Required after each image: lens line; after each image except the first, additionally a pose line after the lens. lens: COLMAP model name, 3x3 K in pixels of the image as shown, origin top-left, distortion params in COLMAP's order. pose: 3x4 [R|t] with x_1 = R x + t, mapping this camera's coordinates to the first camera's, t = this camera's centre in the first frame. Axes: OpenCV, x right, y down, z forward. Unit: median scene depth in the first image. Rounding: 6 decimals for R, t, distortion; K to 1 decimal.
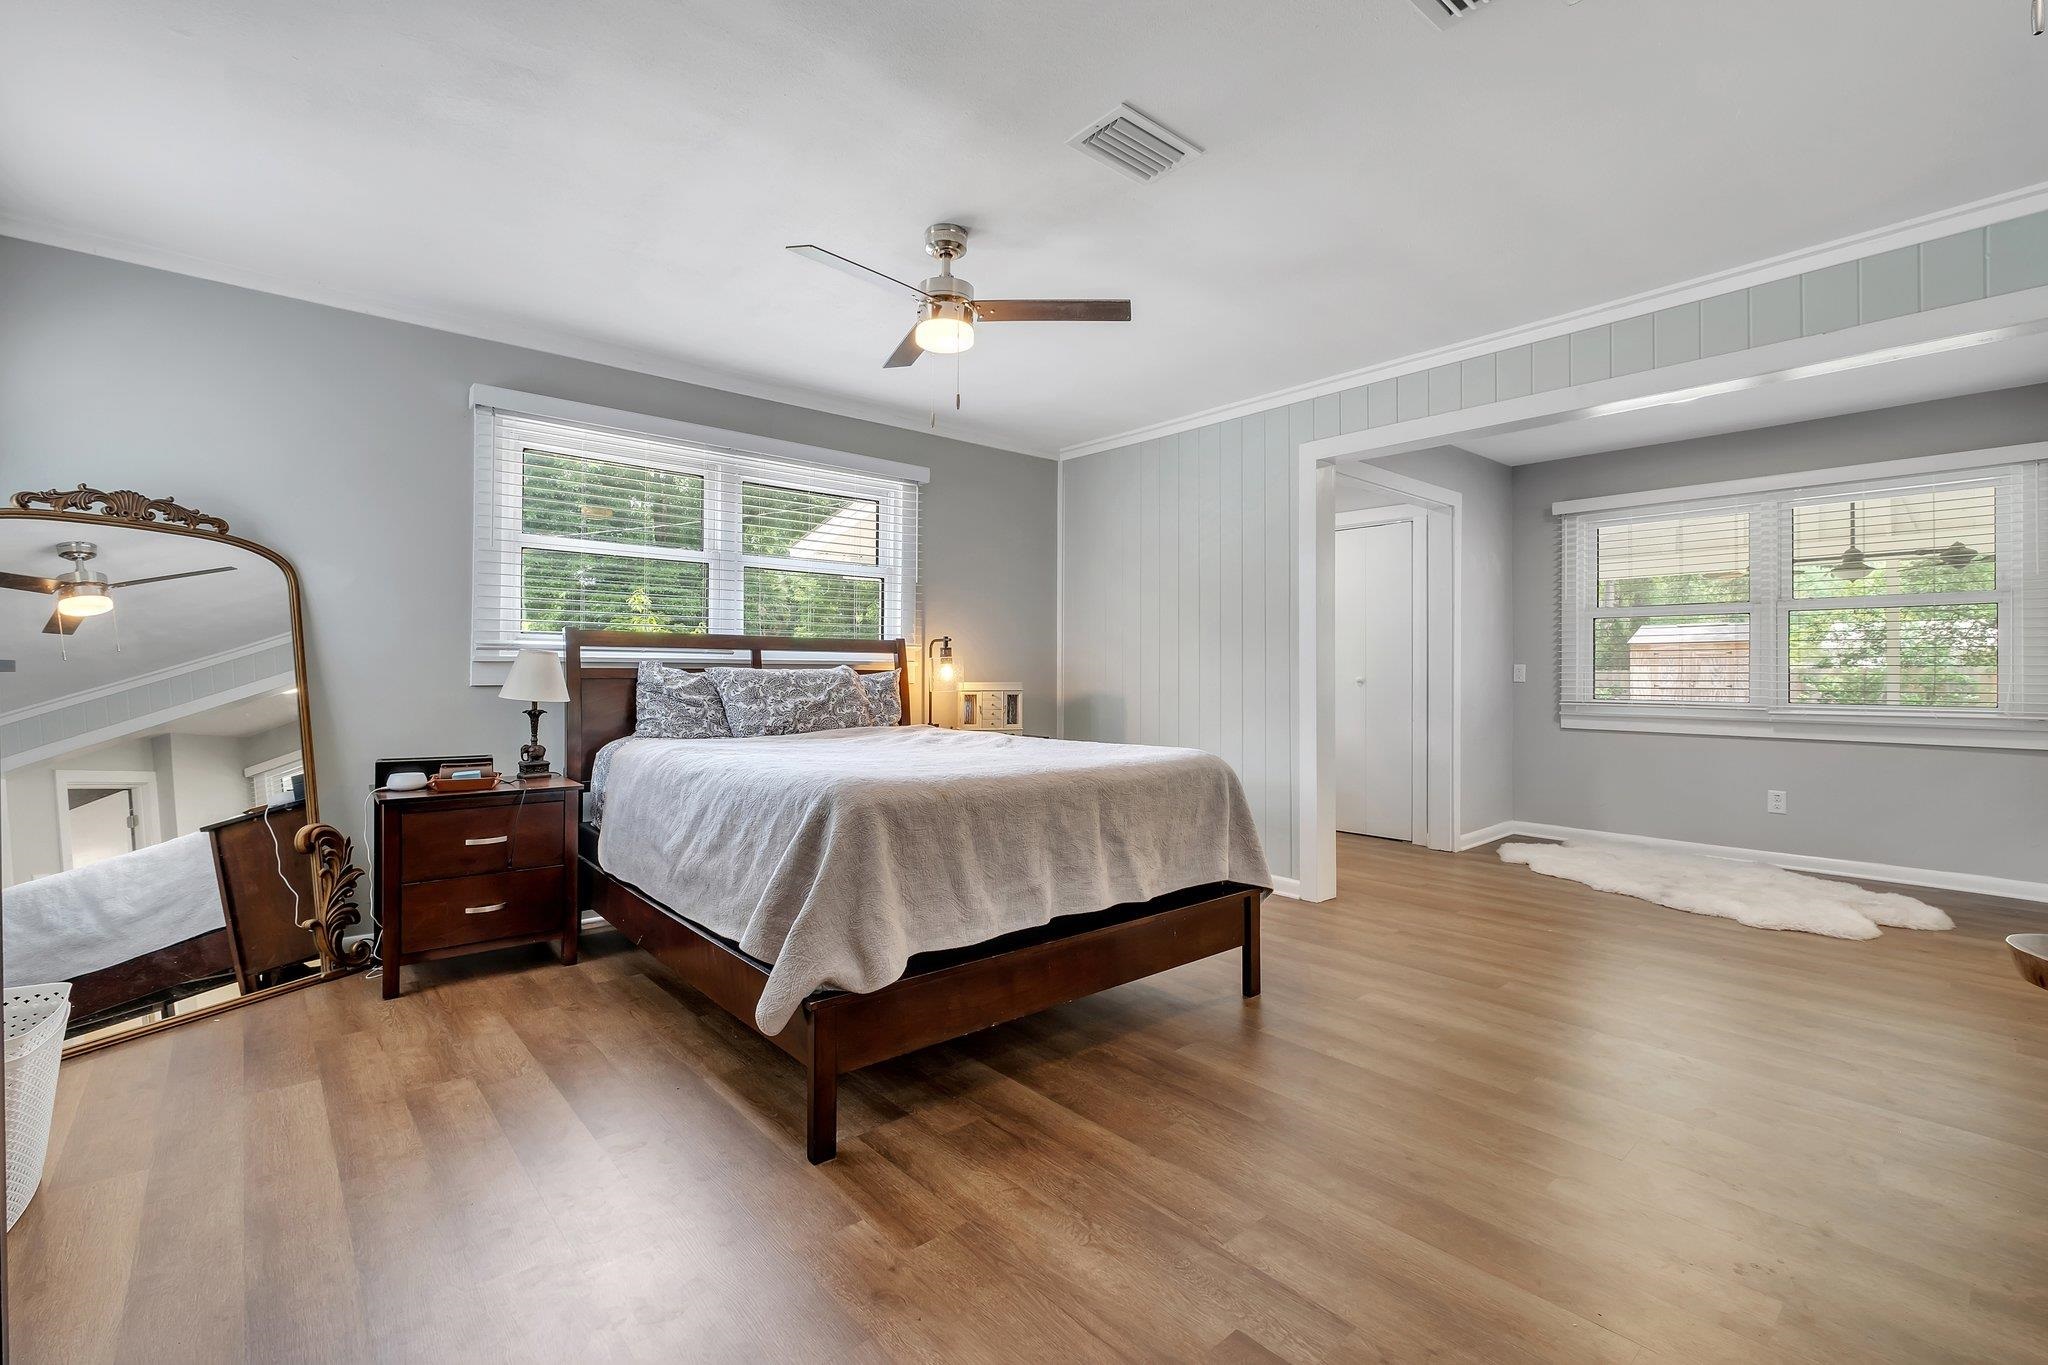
lens RADIAL K [[898.2, 0, 1011.1], [0, 898.2, 672.1], [0, 0, 1]] dist [-0.008058, 0.001104]
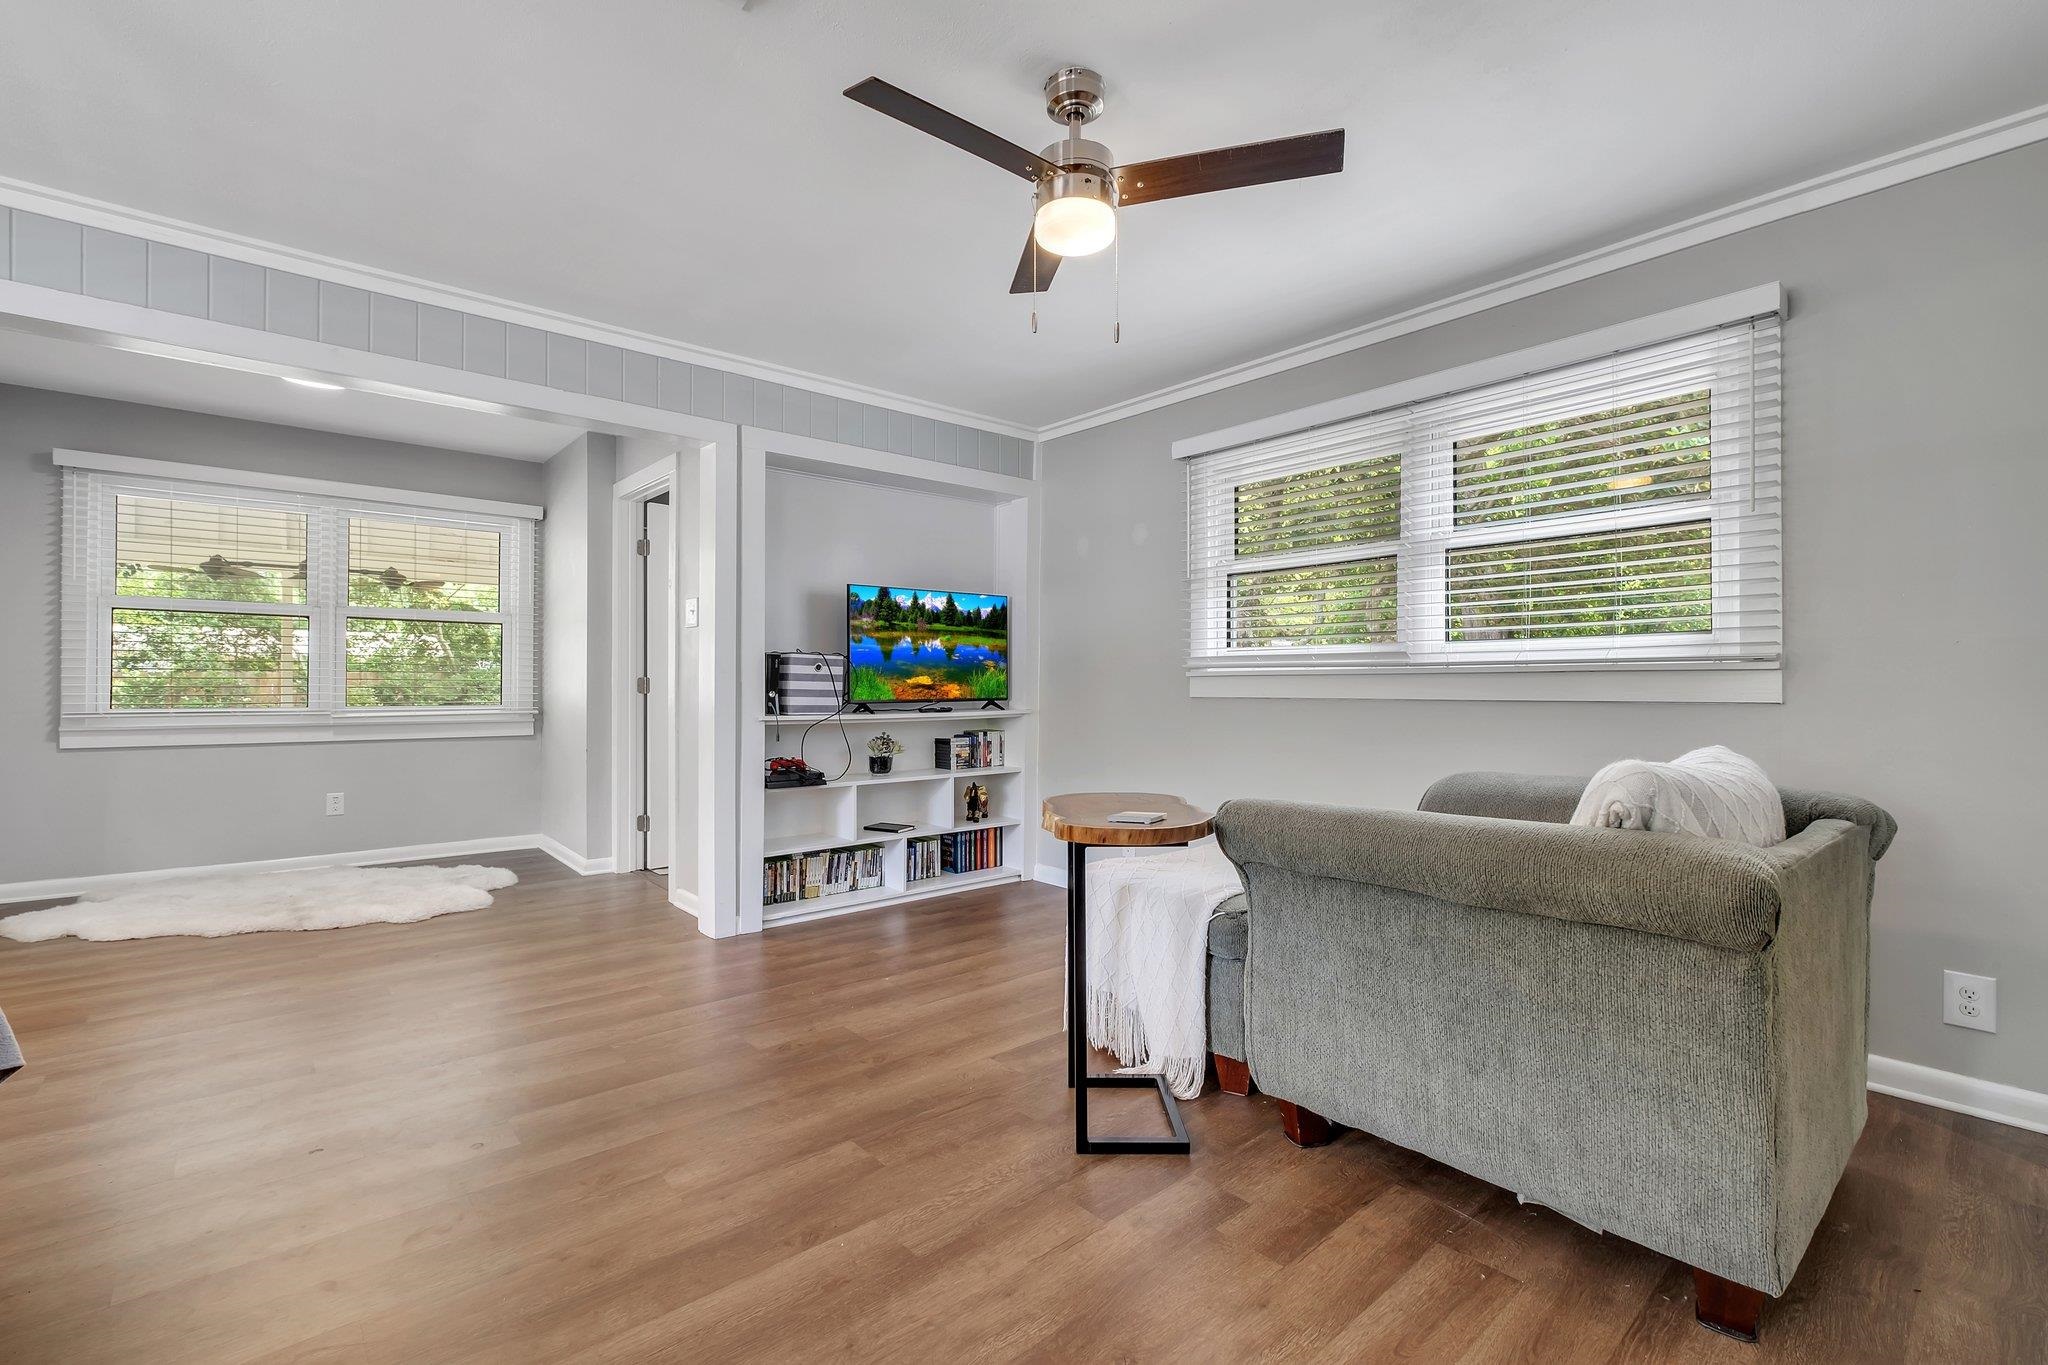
lens RADIAL K [[898.2, 0, 1004.7], [0, 898.2, 684.9], [0, 0, 1]] dist [-0.008058, 0.001104]
pose [[0.003116, -0.005647, 0.999979, -0.155491], [-0.004970, 0.999972, 0.005662, 0.000192], [-0.999983, -0.004988, 0.003088, 0.236512]]
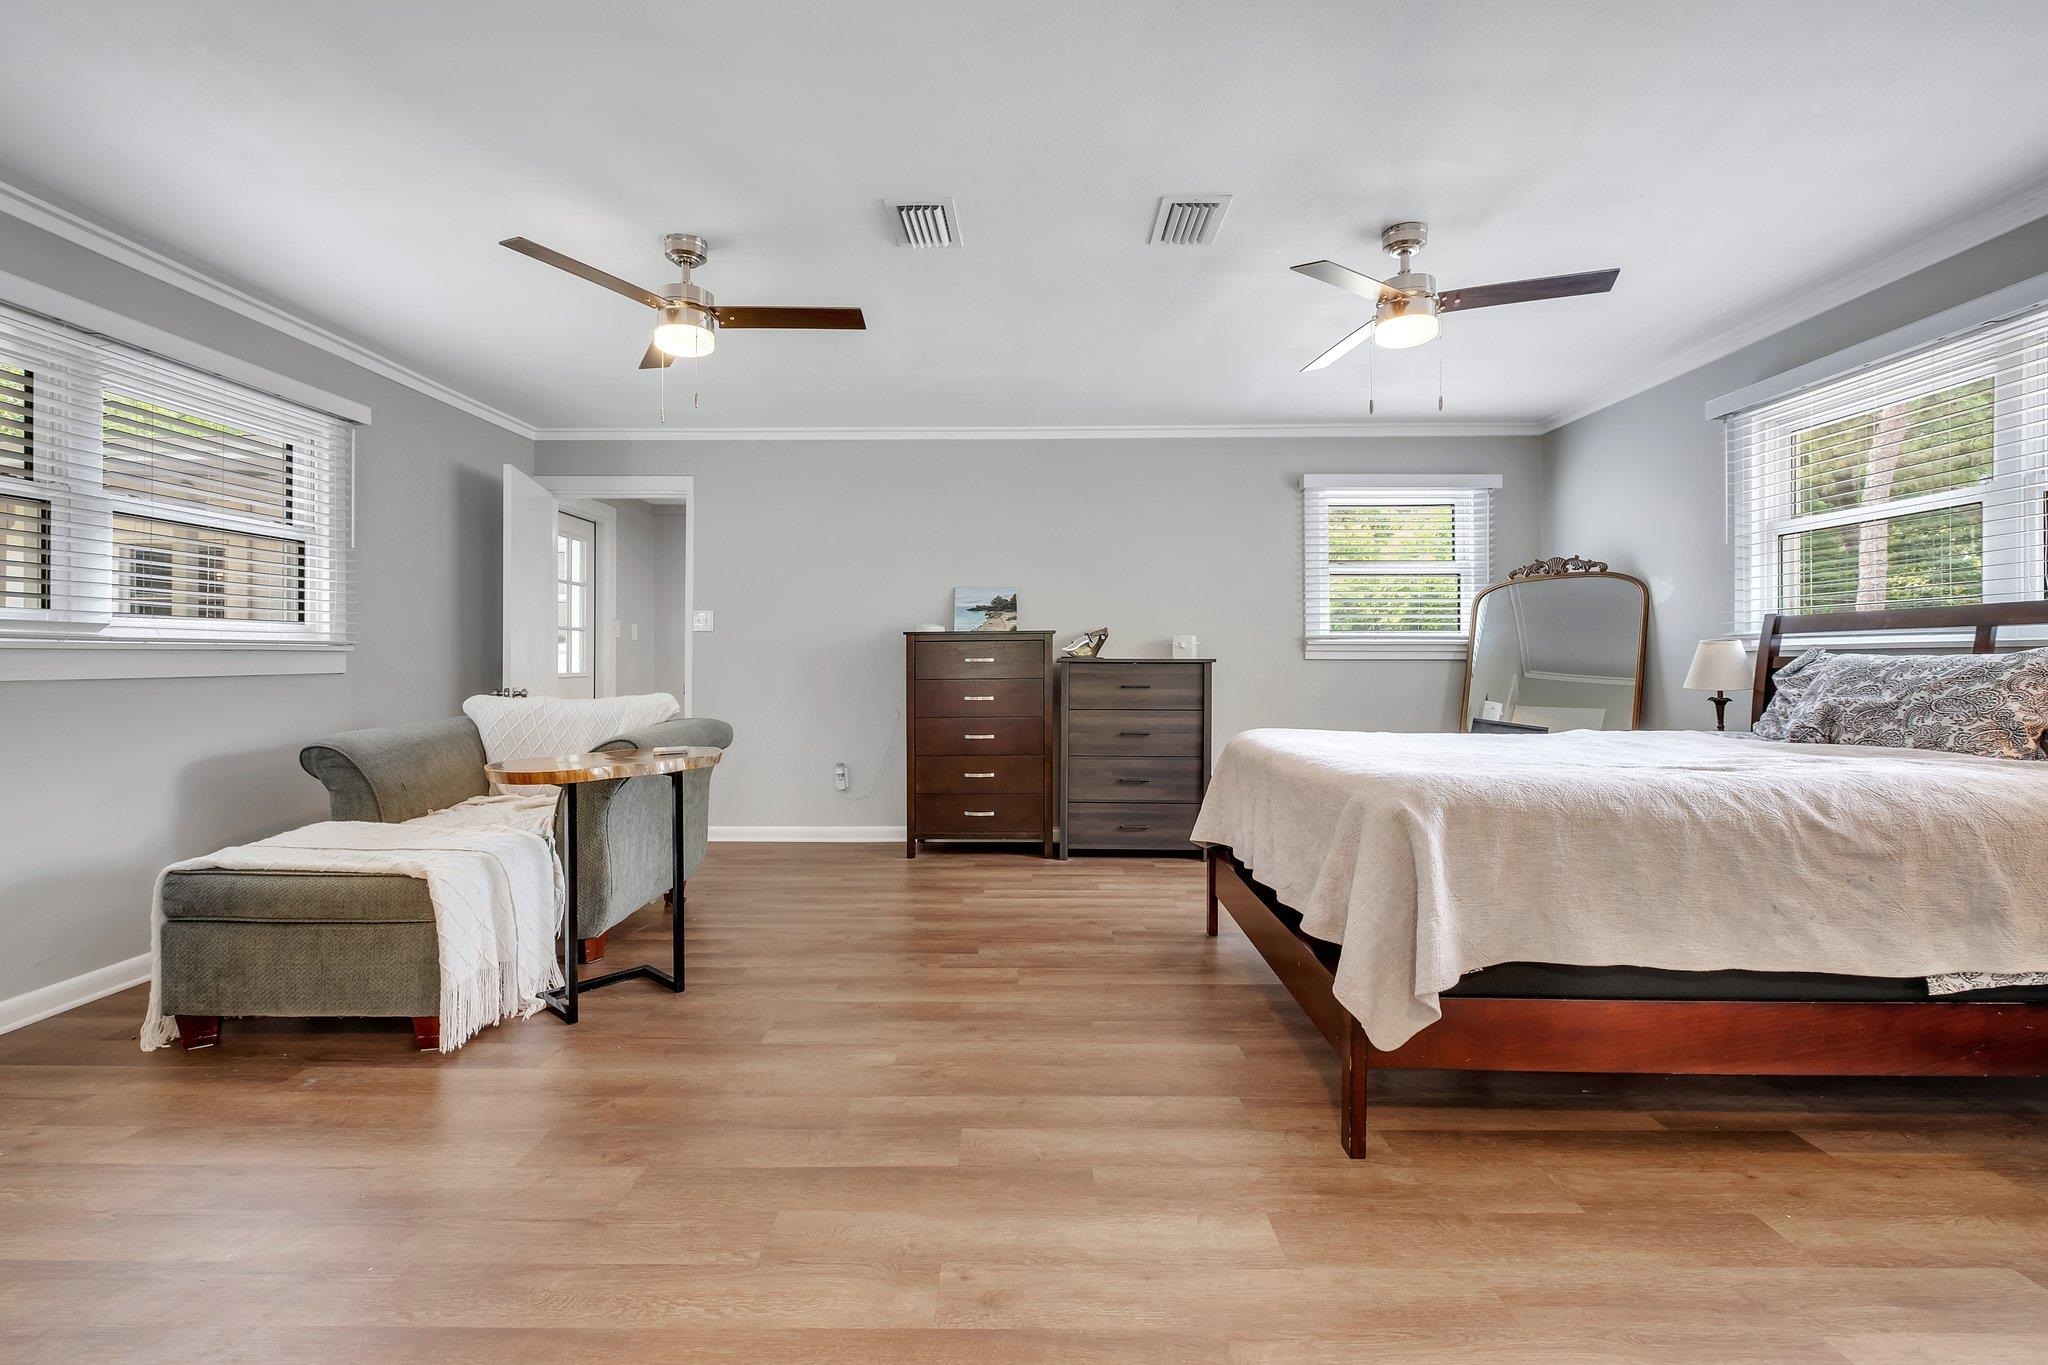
lens RADIAL K [[898.2, 0, 1006.1], [0, 898.2, 663.2], [0, 0, 1]] dist [-0.008058, 0.001104]
pose [[-0.661380, -0.002286, -0.750047, 0.562834], [-0.001178, 0.999997, -0.002009, 0.003342], [0.750050, -0.000445, -0.661381, 0.755159]]
